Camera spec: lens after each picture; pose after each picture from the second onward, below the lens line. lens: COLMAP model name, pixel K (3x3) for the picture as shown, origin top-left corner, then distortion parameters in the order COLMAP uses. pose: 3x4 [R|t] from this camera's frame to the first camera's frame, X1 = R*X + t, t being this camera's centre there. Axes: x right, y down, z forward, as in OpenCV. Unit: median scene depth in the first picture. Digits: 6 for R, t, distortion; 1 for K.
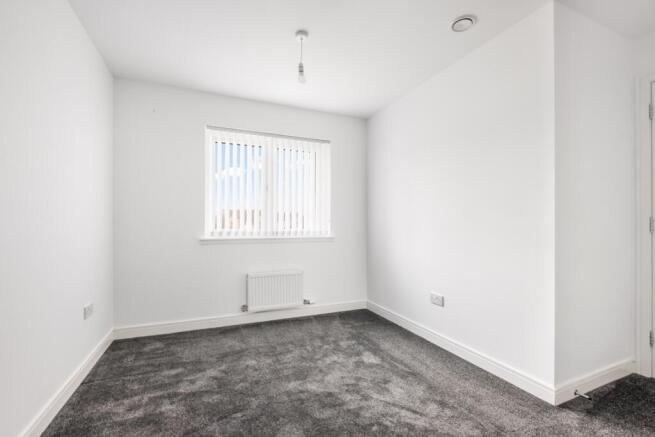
lens RADIAL K [[282.5, 0, 327.5], [0, 282.5, 218.5], [0, 0, 1]] dist [-0.000169, -0.000139]
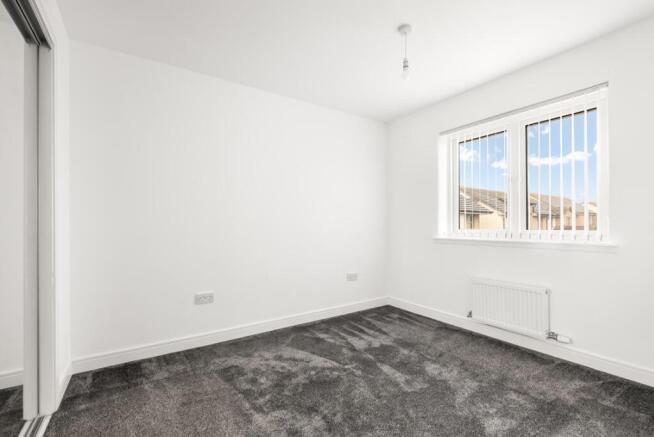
lens RADIAL K [[282.1, 0, 327.0], [0, 282.1, 218.5], [0, 0, 1]] dist [-0.000169, -0.000139]
pose [[0.210226, -0.029026, -0.977222, 0.527943], [0.022628, 0.999436, -0.024818, 0.014575], [0.977391, -0.016895, 0.210765, 0.349673]]
